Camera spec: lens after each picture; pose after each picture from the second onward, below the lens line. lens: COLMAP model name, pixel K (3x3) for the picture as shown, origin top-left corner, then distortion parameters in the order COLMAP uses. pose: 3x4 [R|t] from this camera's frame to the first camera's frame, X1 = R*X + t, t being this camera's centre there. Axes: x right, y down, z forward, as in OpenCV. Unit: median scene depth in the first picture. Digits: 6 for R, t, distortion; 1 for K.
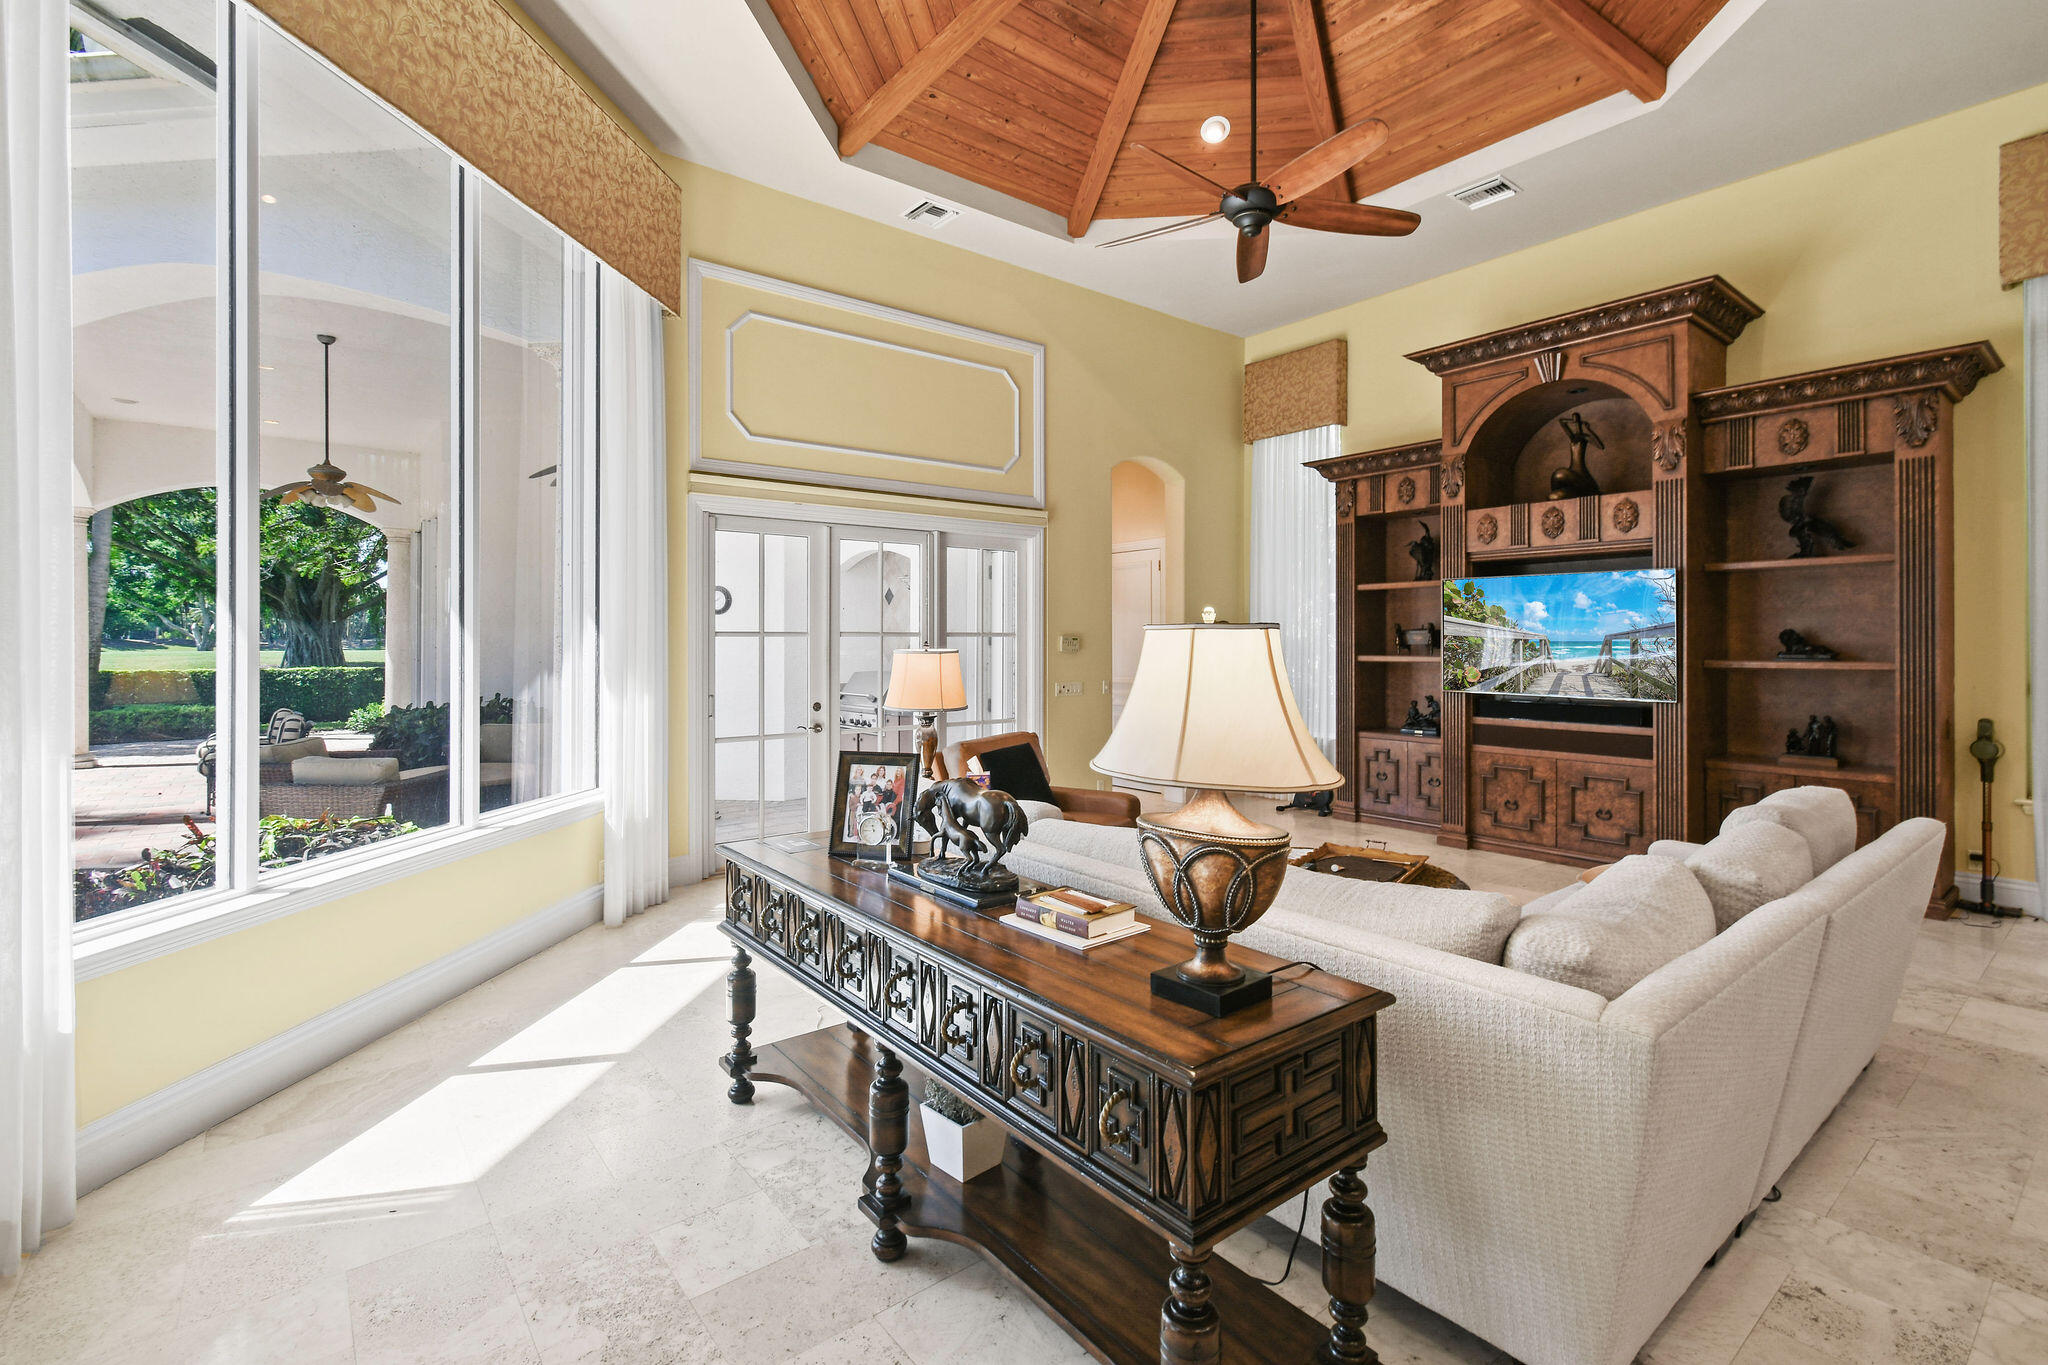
lens RADIAL K [[927.9, 0, 997.5], [0, 927.9, 648.1], [0, 0, 1]] dist [0.003406, 0.000102]
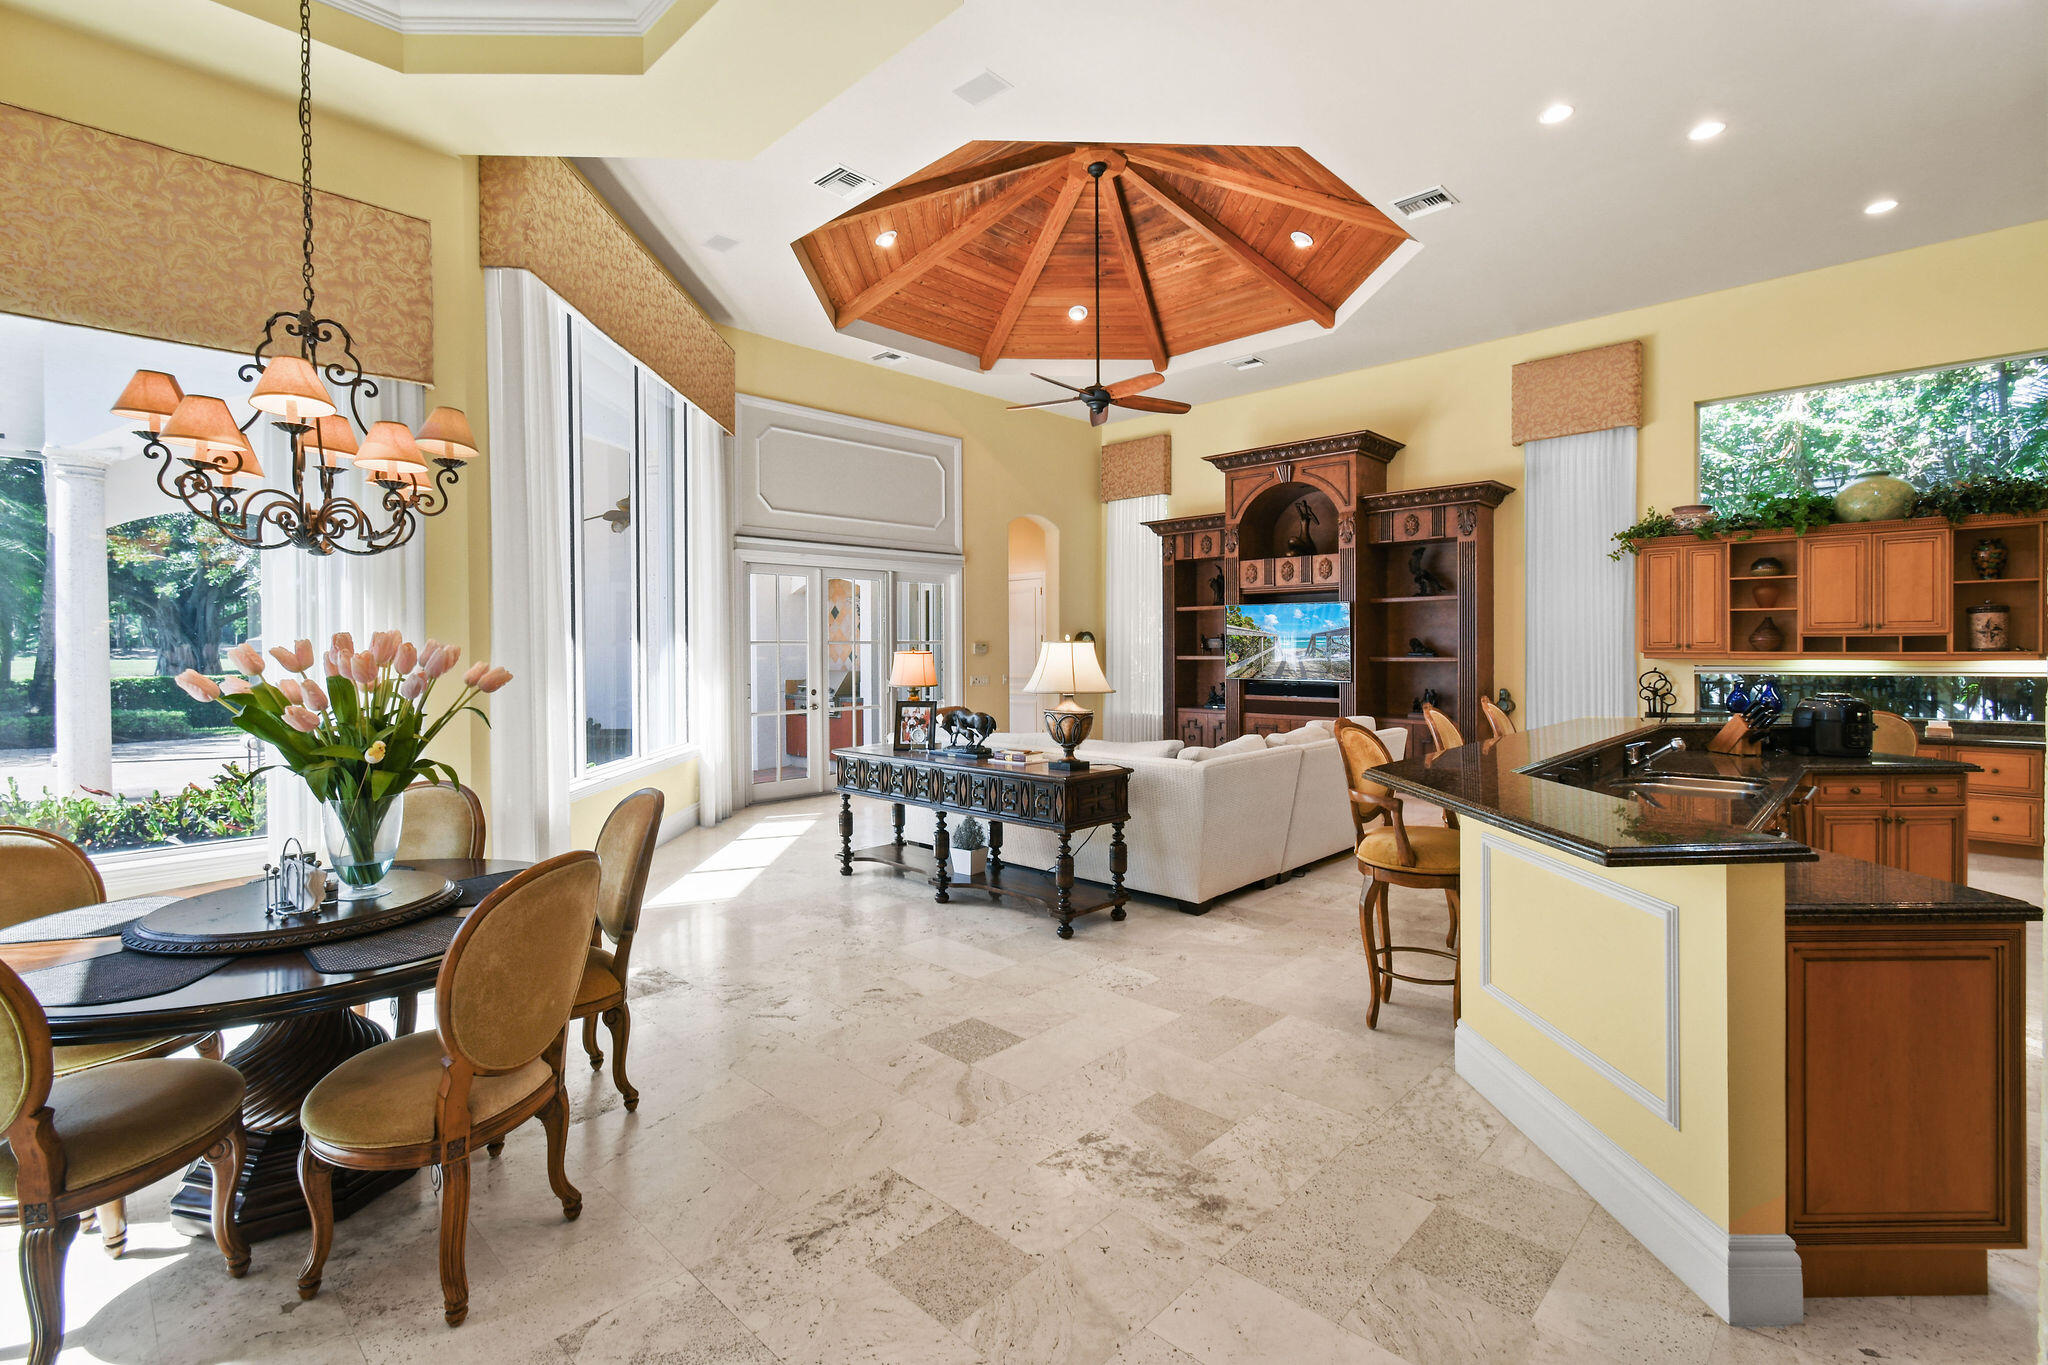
lens RADIAL K [[927.9, 0, 1001.3], [0, 927.9, 650.1], [0, 0, 1]] dist [0.003406, 0.000102]
pose [[0.990933, -0.004089, 0.134298, -0.103964], [0.004464, 0.999987, -0.002491, 0.001671], [-0.134286, 0.003068, 0.990938, -0.522789]]
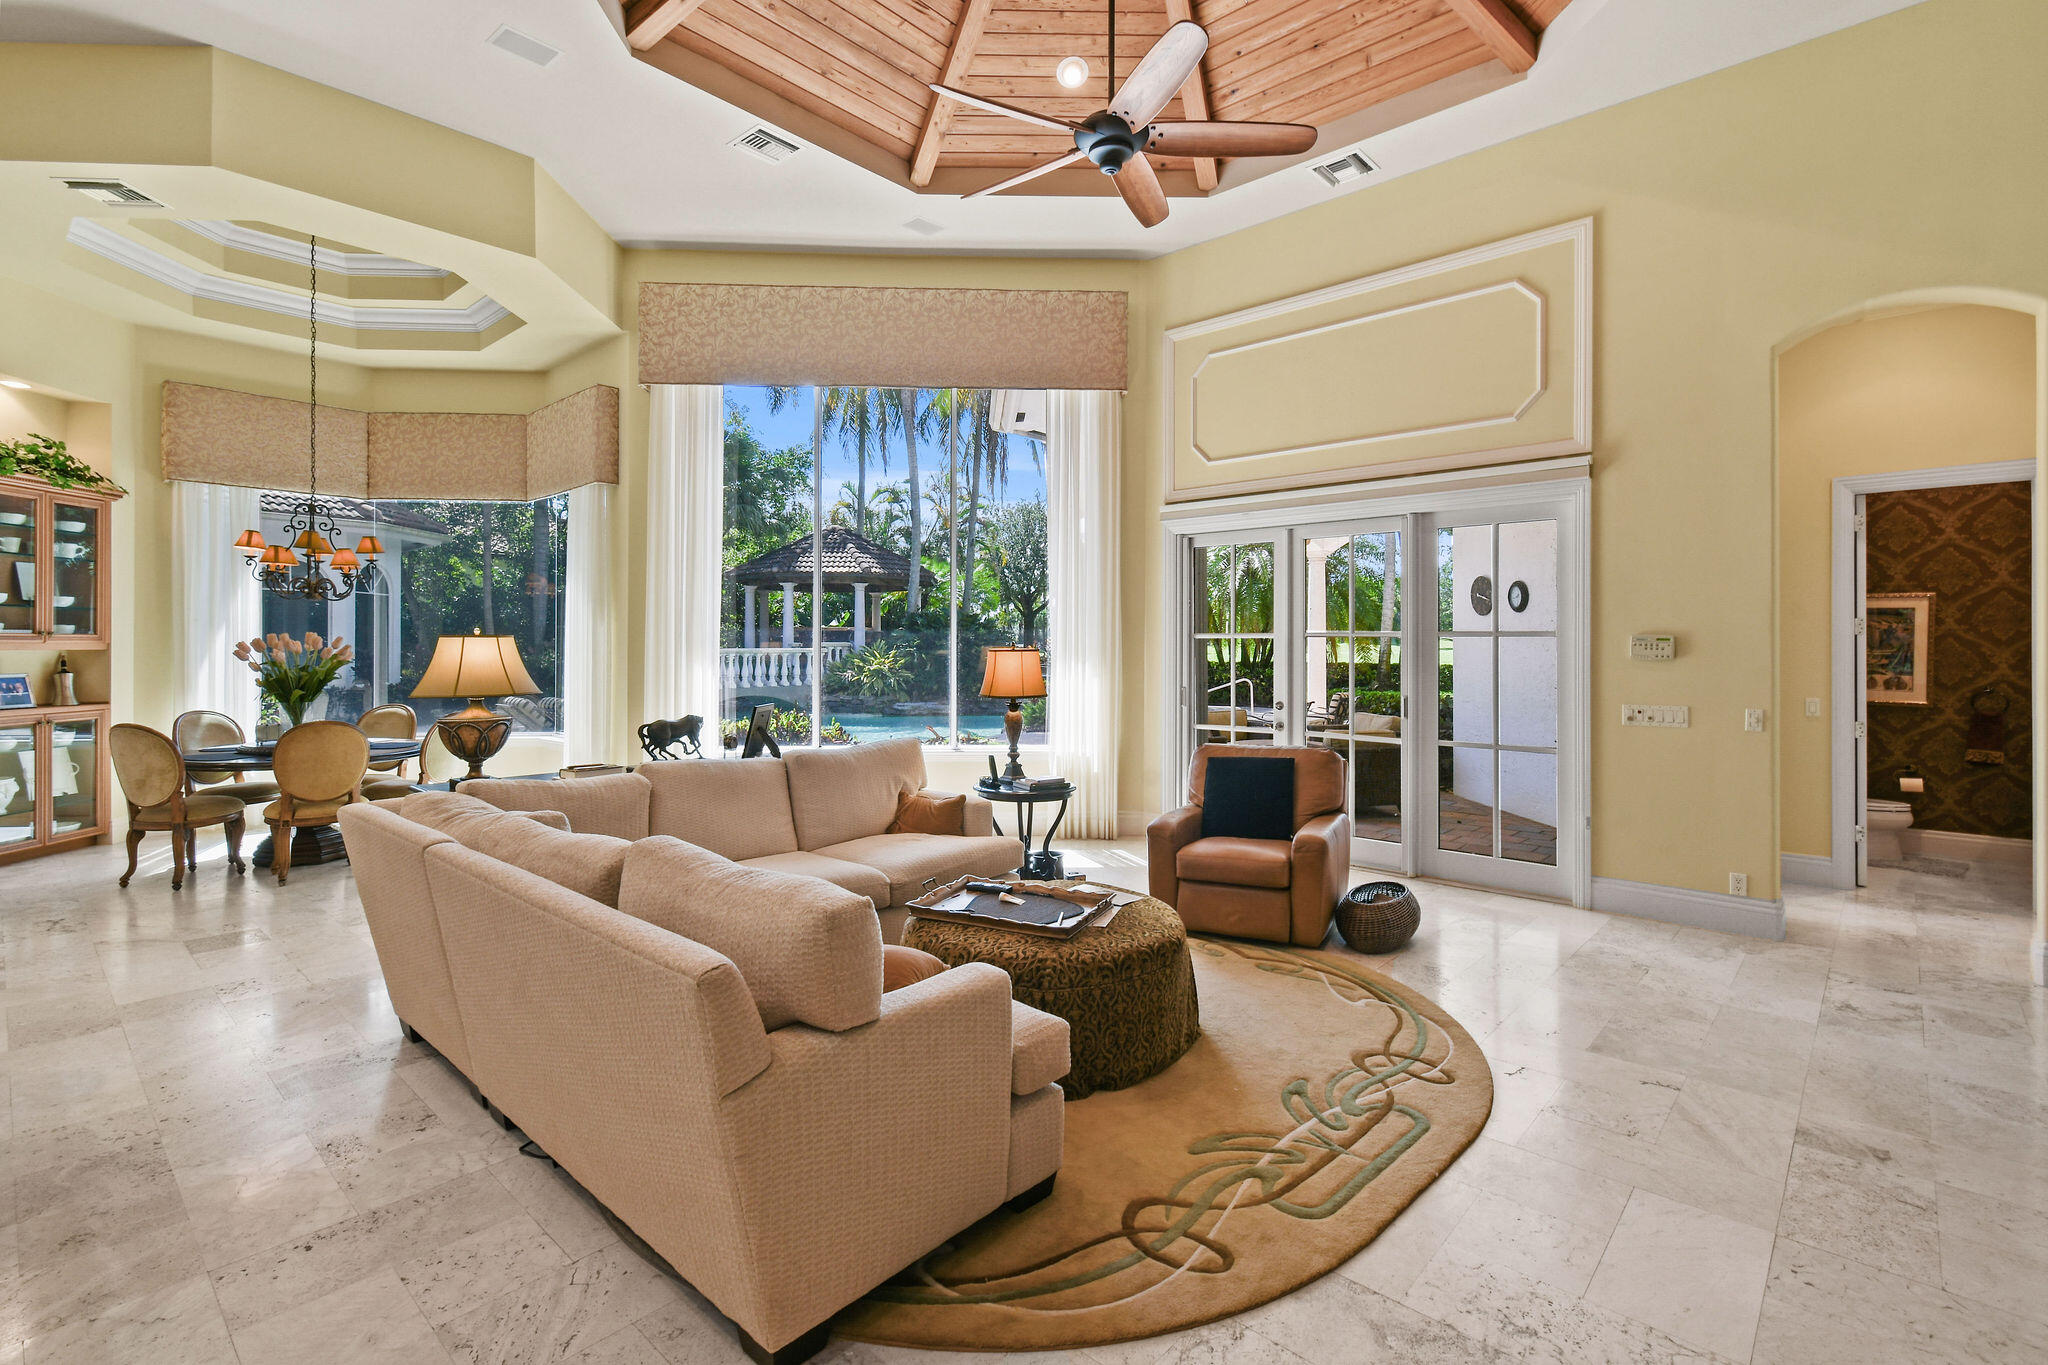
lens RADIAL K [[927.9, 0, 996.2], [0, 927.9, 642.5], [0, 0, 1]] dist [0.003406, 0.000102]
pose [[0.162461, 0.004056, -0.986707, 0.840750], [-0.008693, 0.999959, 0.002679, -0.007644], [0.986677, 0.008143, 0.162489, 0.575773]]
